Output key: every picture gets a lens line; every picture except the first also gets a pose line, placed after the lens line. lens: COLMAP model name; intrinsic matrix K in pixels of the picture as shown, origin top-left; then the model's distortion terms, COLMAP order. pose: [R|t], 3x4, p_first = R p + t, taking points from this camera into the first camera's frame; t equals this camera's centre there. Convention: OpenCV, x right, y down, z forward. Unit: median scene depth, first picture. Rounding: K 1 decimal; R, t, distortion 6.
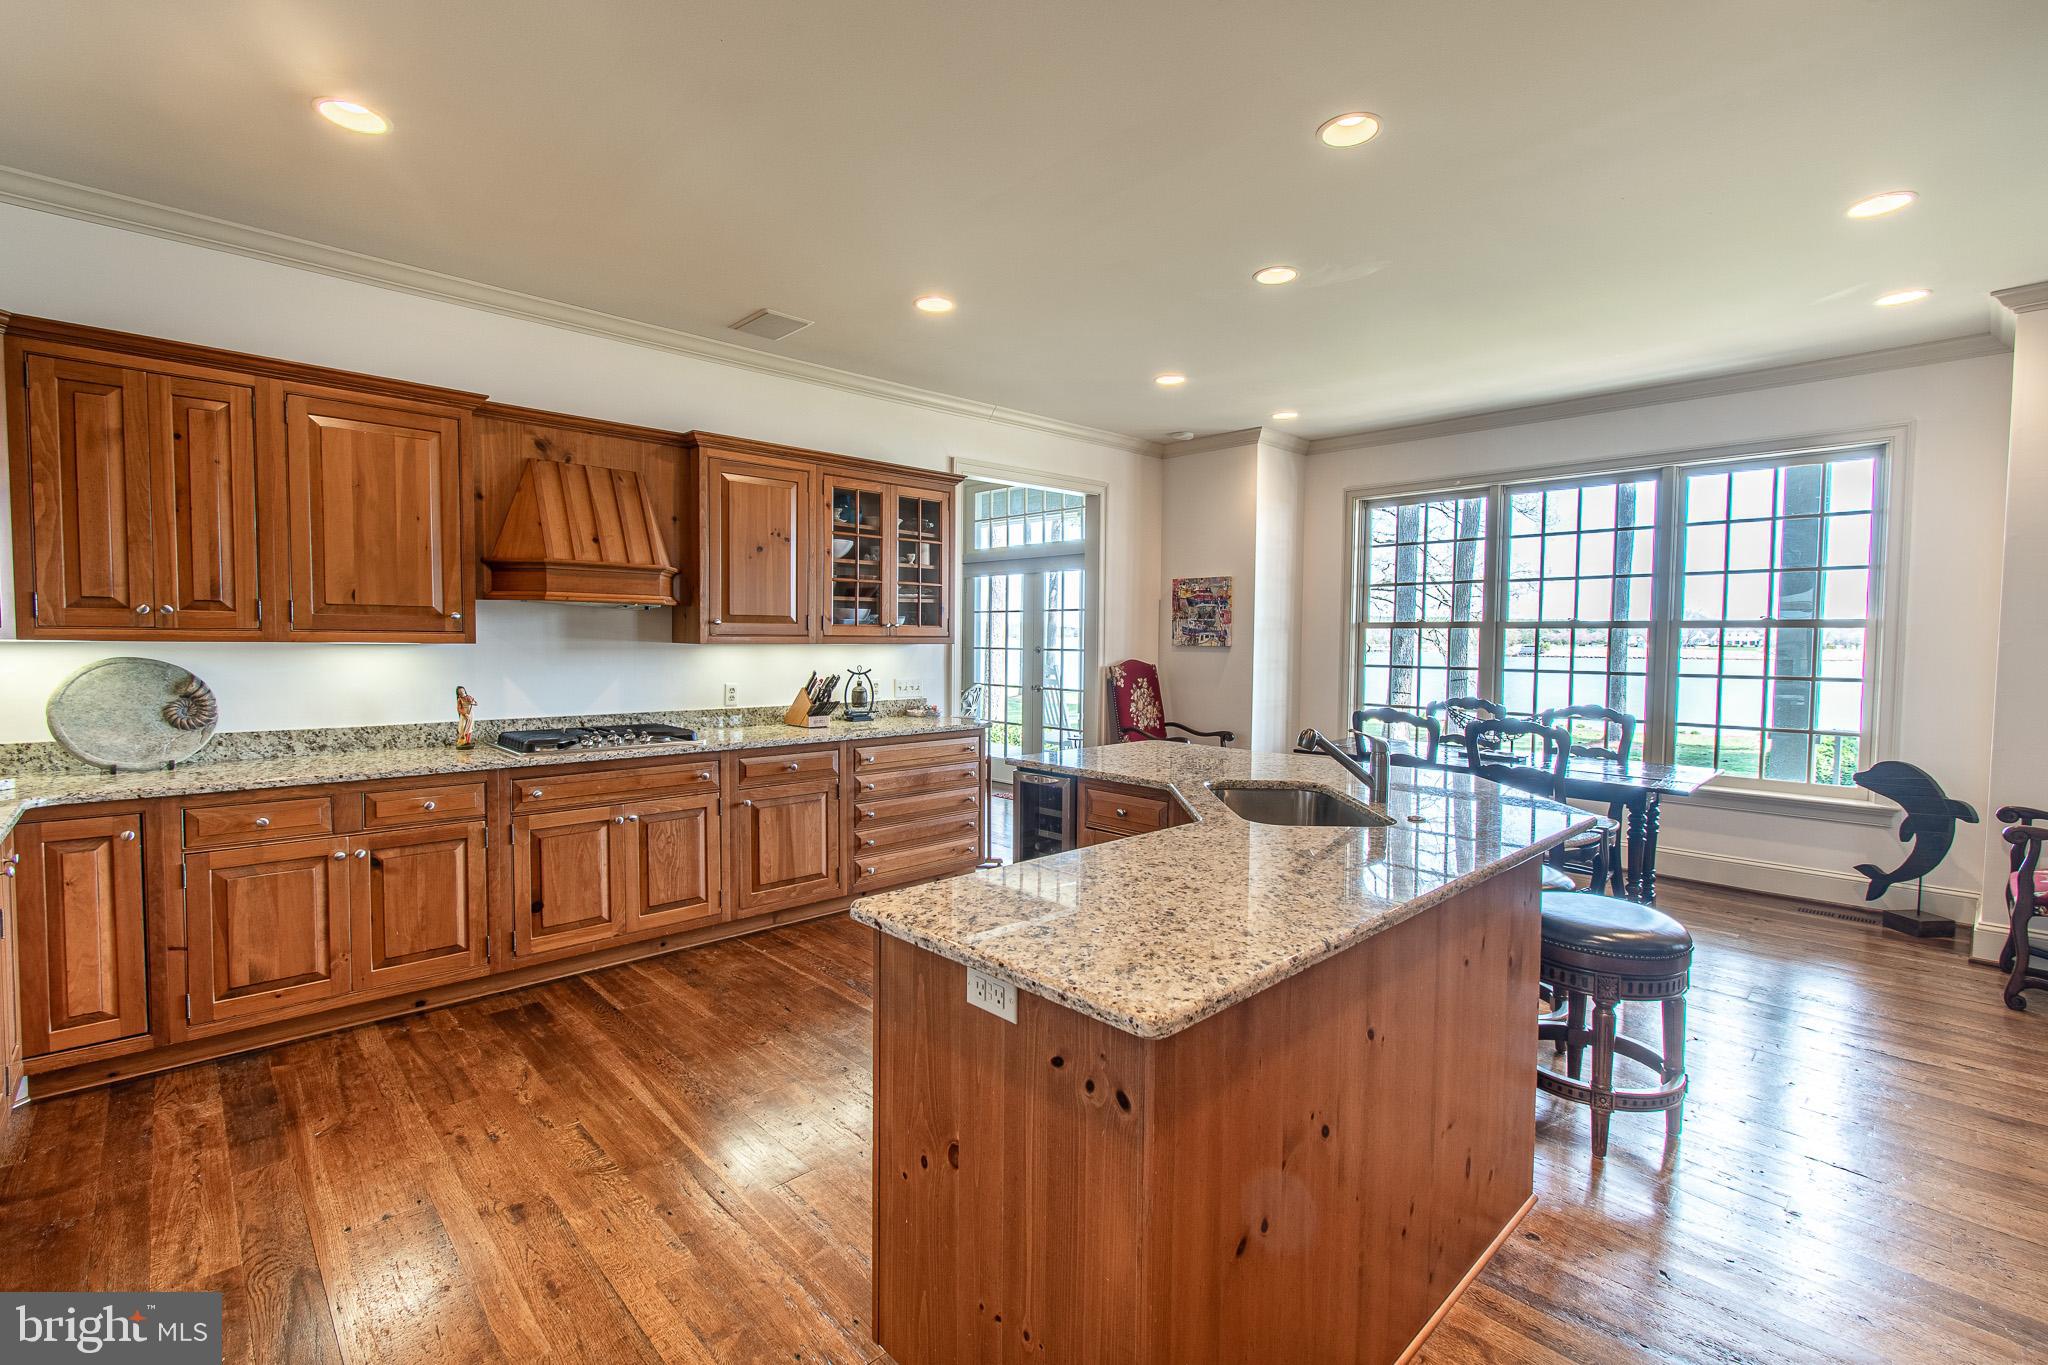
lens RADIAL K [[901.8, 0, 1010.8], [0, 901.8, 677.4], [0, 0, 1]] dist [0.003890, -0.002308]
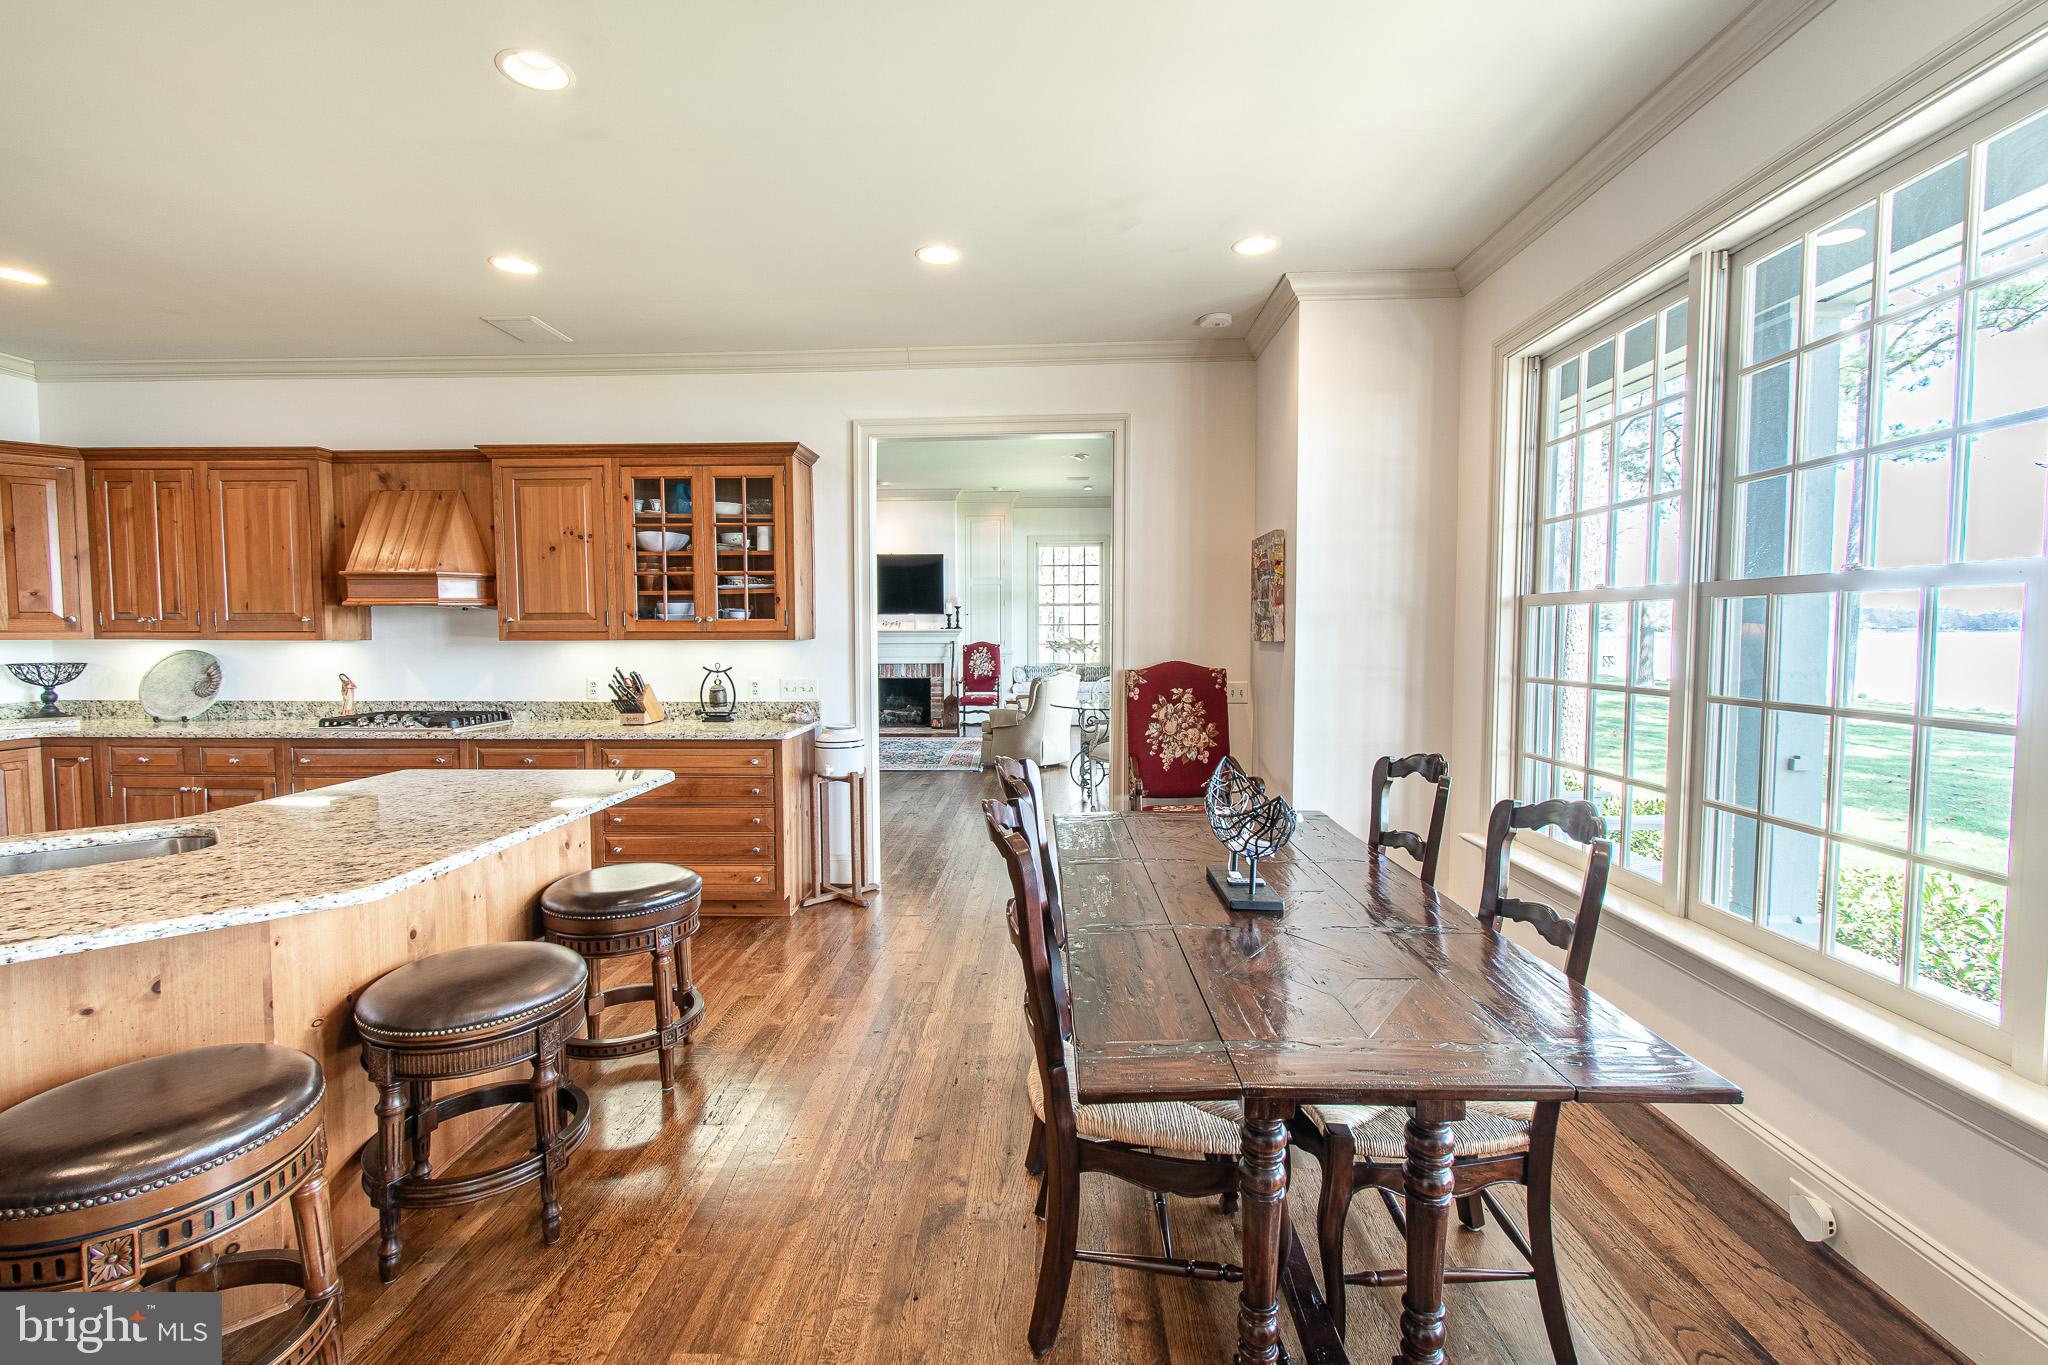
lens RADIAL K [[901.8, 0, 1020.5], [0, 901.8, 677.8], [0, 0, 1]] dist [0.003890, -0.002308]
pose [[0.703471, 0.025132, -0.710279, 0.997559], [-0.023678, 0.999649, 0.011919, -0.022486], [0.710329, 0.008433, 0.703819, 0.776558]]
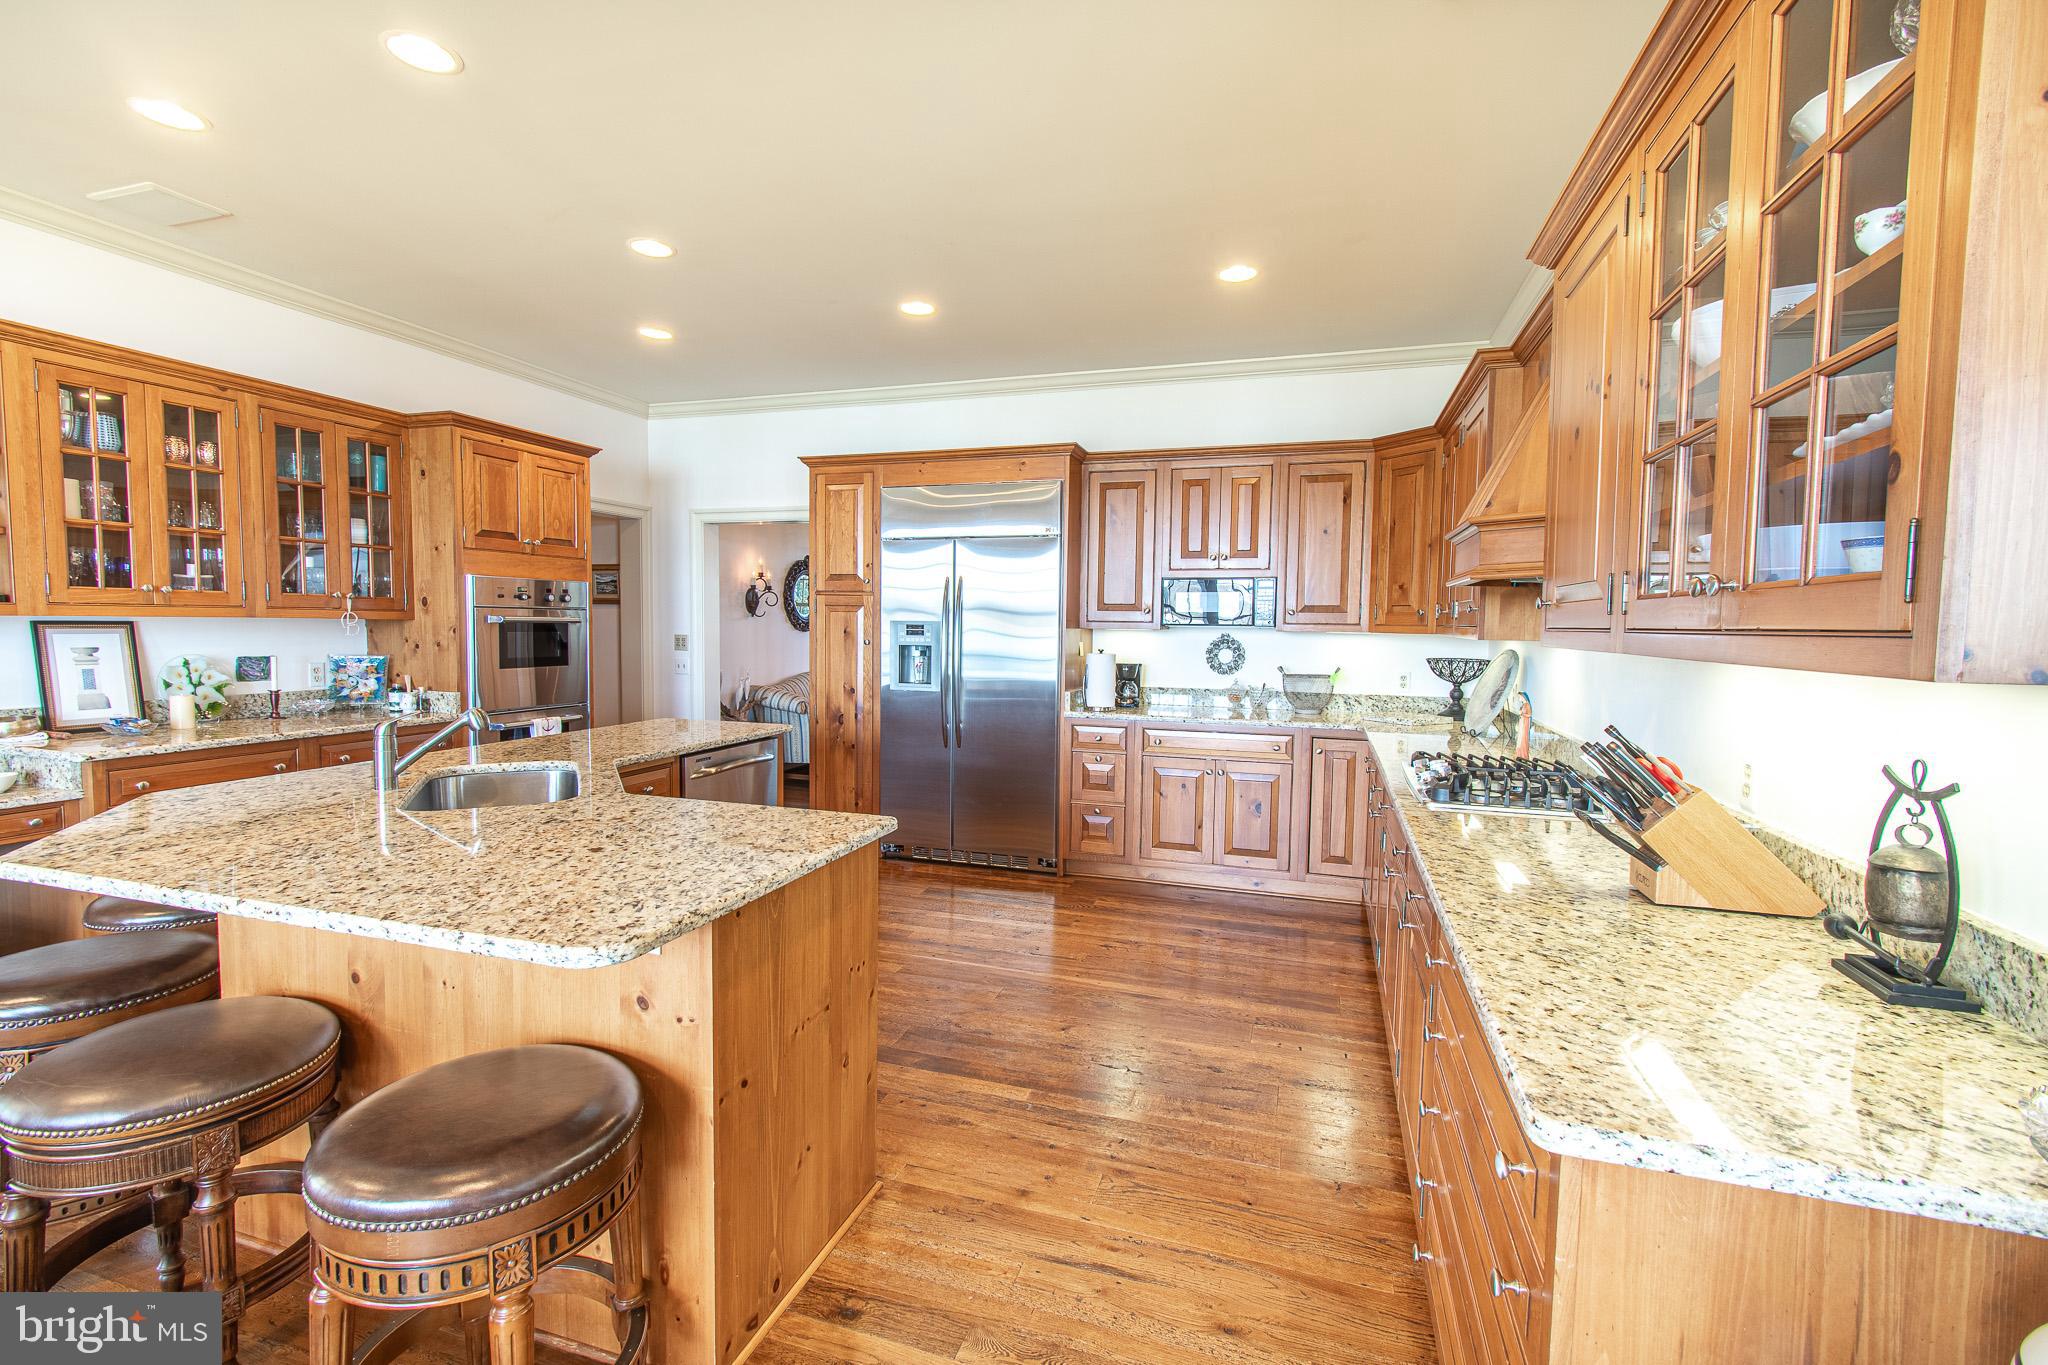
lens RADIAL K [[901.8, 0, 1025.2], [0, 901.8, 682.5], [0, 0, 1]] dist [0.003890, -0.002308]
pose [[-0.874734, 0.010803, -0.484483, 0.195260], [-0.045293, 0.993553, 0.103930, -0.067329], [0.482482, 0.112855, -0.868605, 1.519847]]
